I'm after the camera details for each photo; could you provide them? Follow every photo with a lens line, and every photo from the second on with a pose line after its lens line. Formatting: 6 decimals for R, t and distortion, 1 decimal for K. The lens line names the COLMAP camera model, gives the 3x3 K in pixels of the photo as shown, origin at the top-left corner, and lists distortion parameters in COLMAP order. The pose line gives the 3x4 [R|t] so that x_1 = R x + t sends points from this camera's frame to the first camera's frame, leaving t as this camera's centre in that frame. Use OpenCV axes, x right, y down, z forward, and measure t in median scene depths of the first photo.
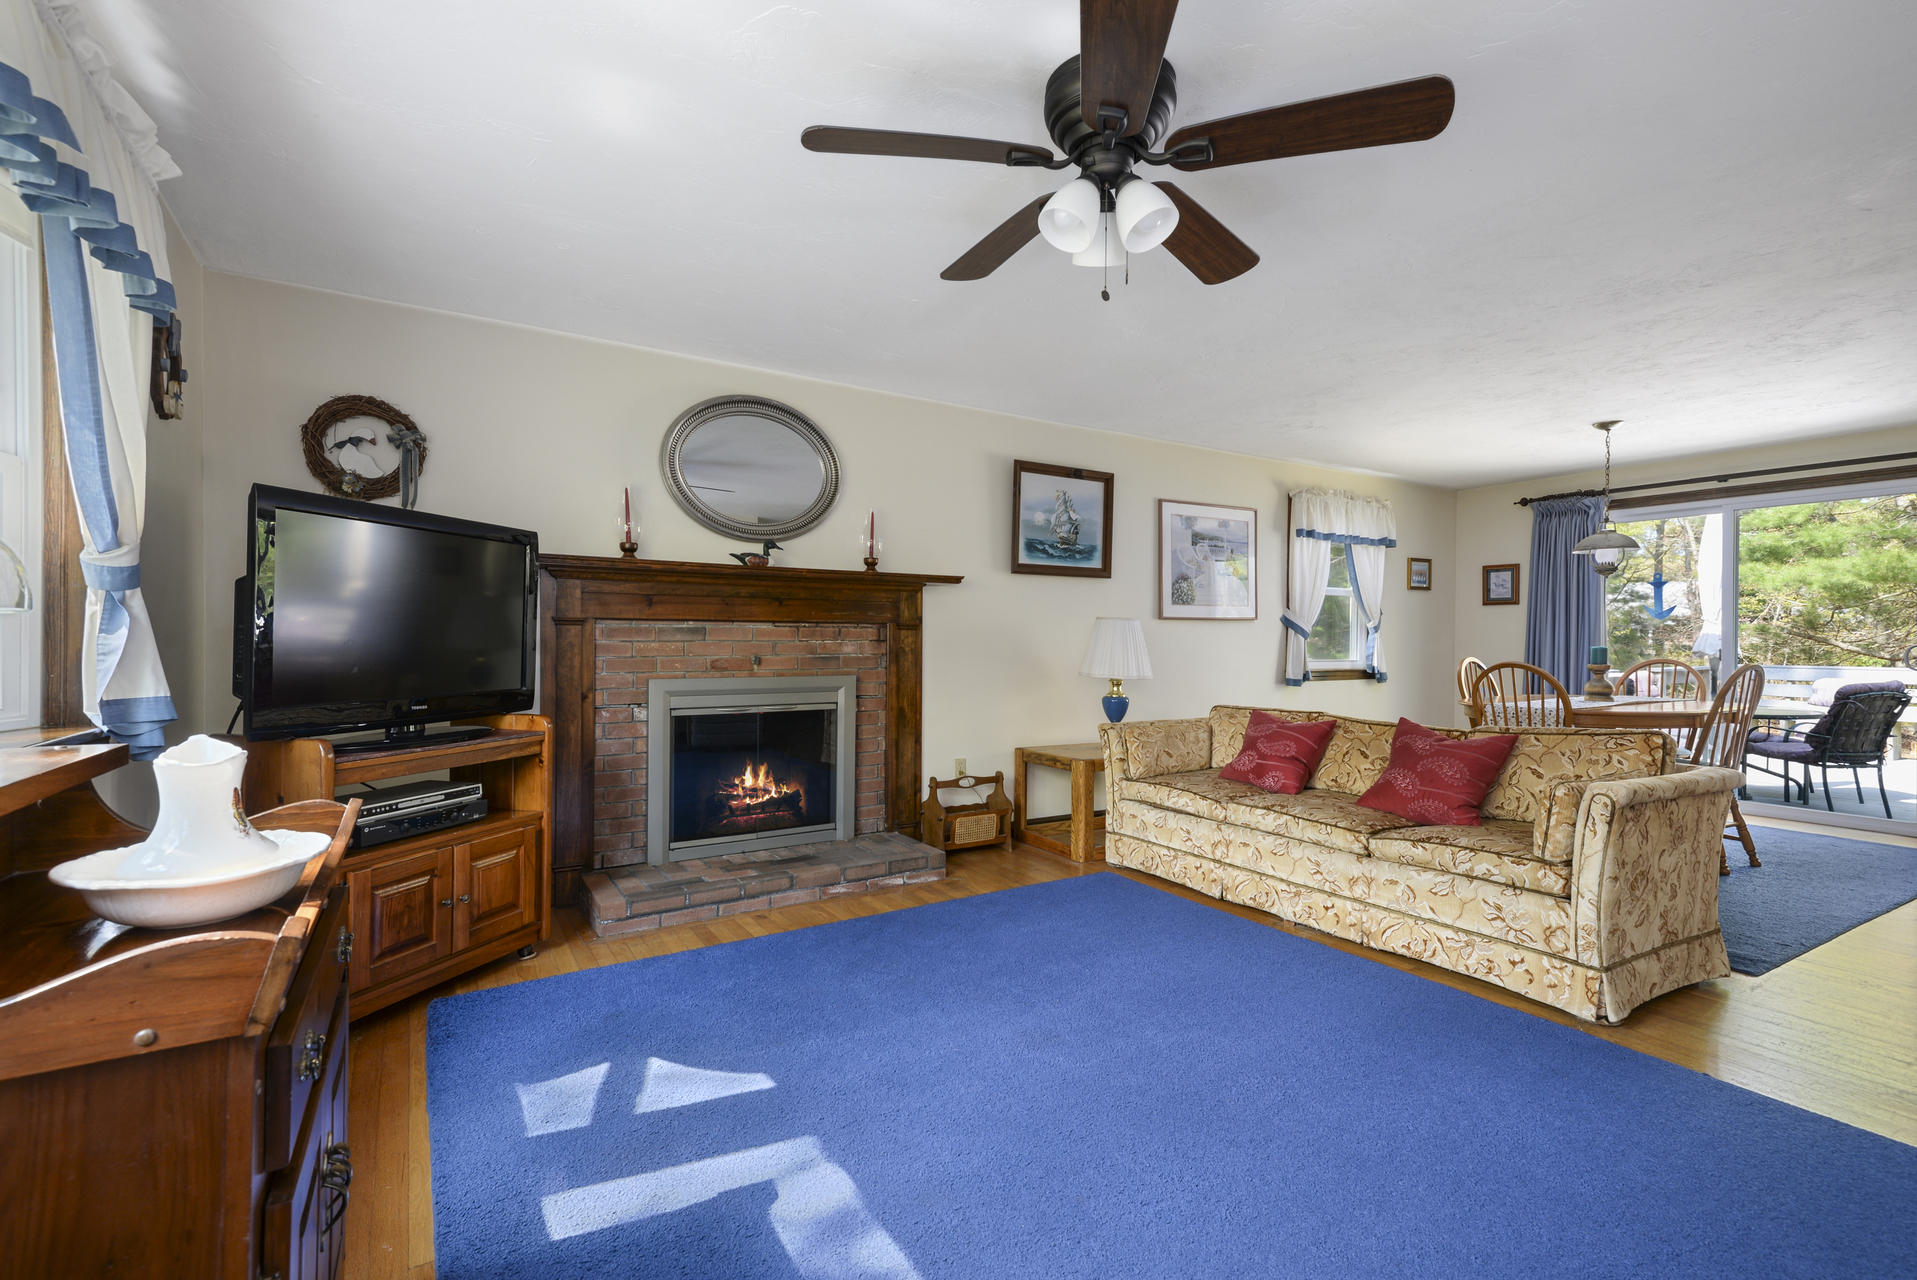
lens RADIAL K [[888.5, 0, 958.7], [0, 888.5, 641.0], [0, 0, 1]] dist [-0.026251, -0.000883]
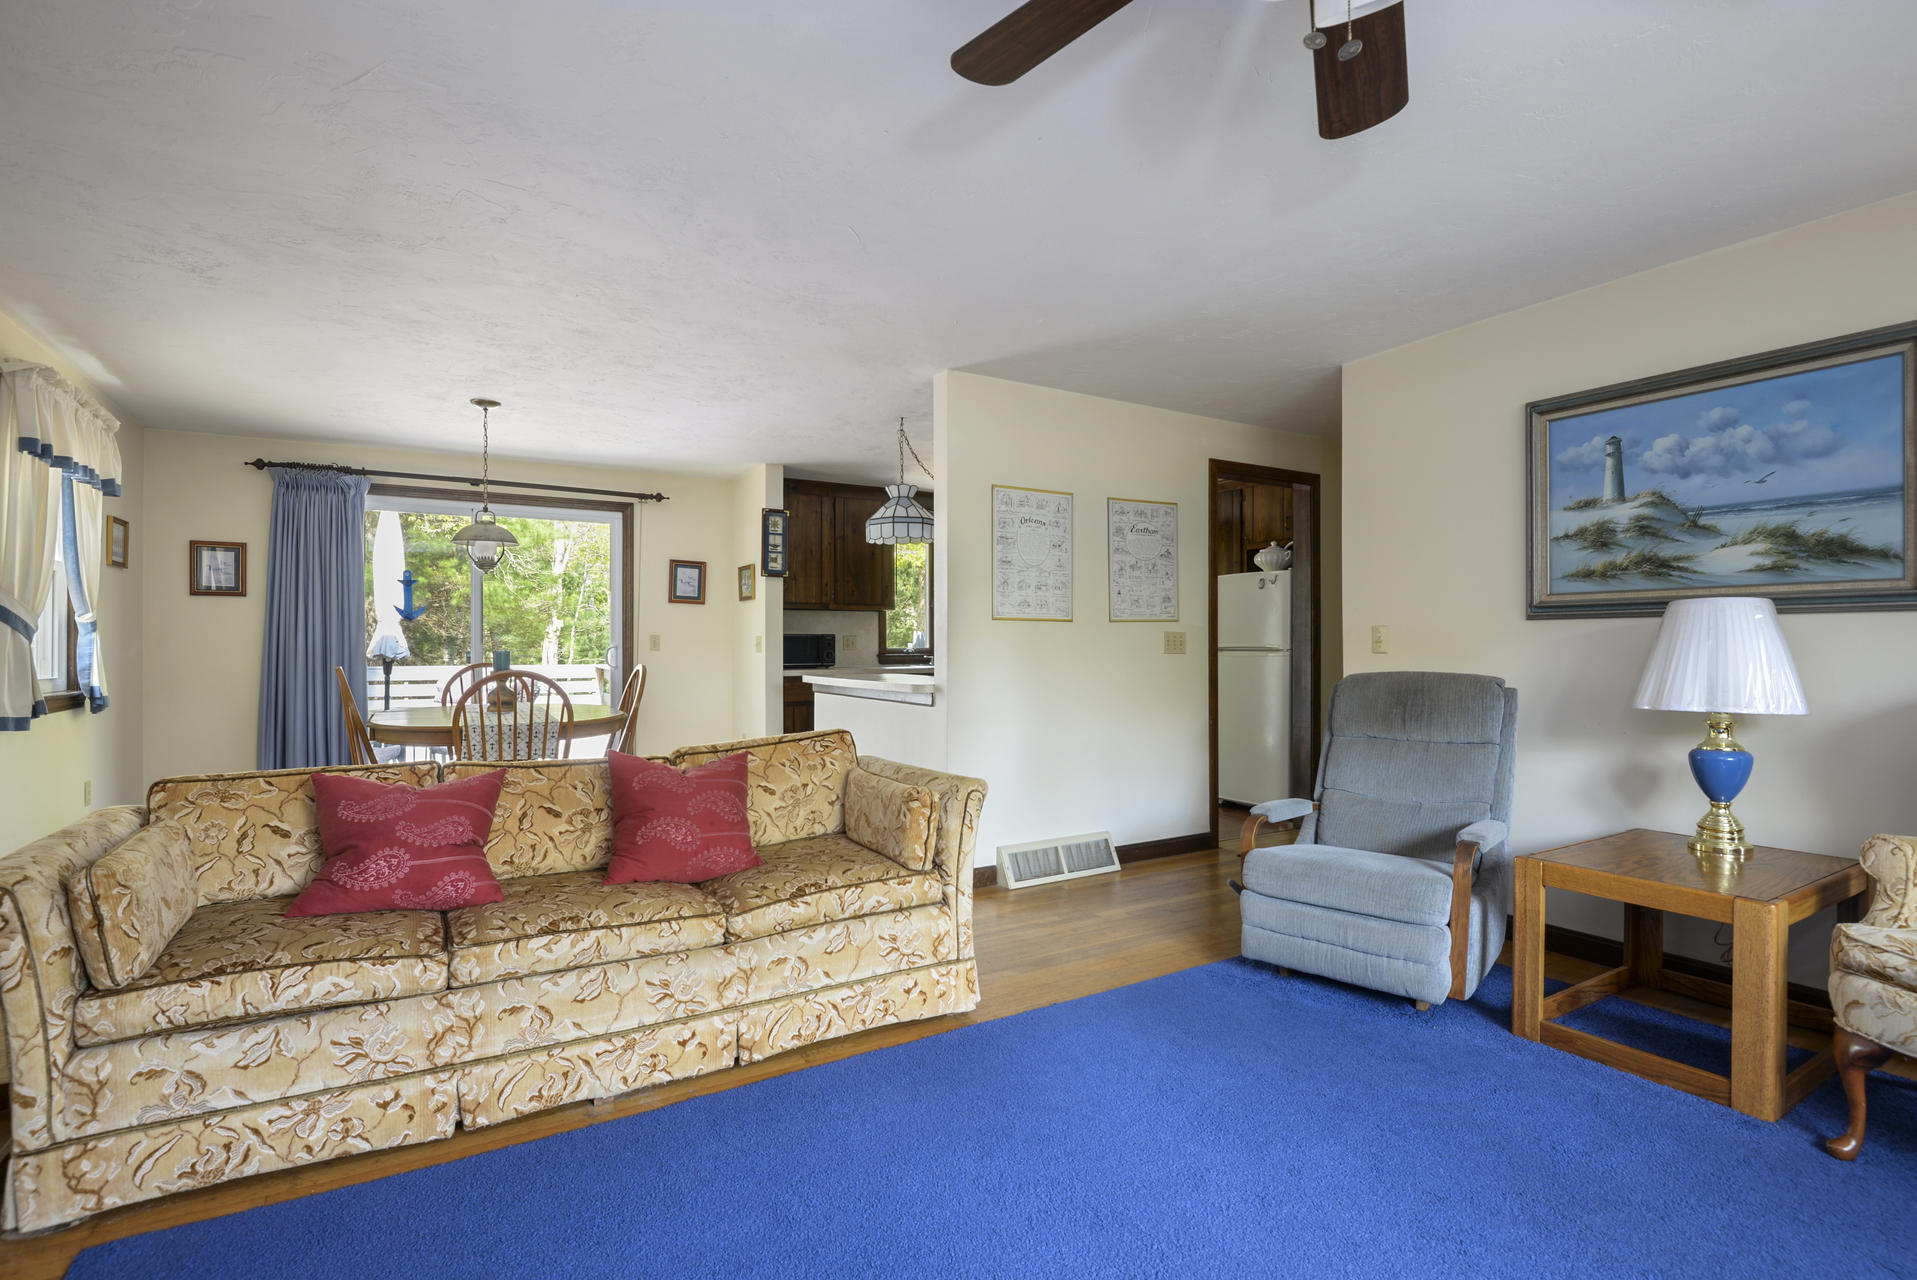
lens RADIAL K [[888.5, 0, 963.9], [0, 888.5, 639.3], [0, 0, 1]] dist [-0.026251, -0.000883]
pose [[-0.004283, 0.002388, 0.999988, -0.239314], [0.001764, 0.999996, -0.002381, -0.002628], [-0.999989, 0.001753, -0.004287, 0.734707]]
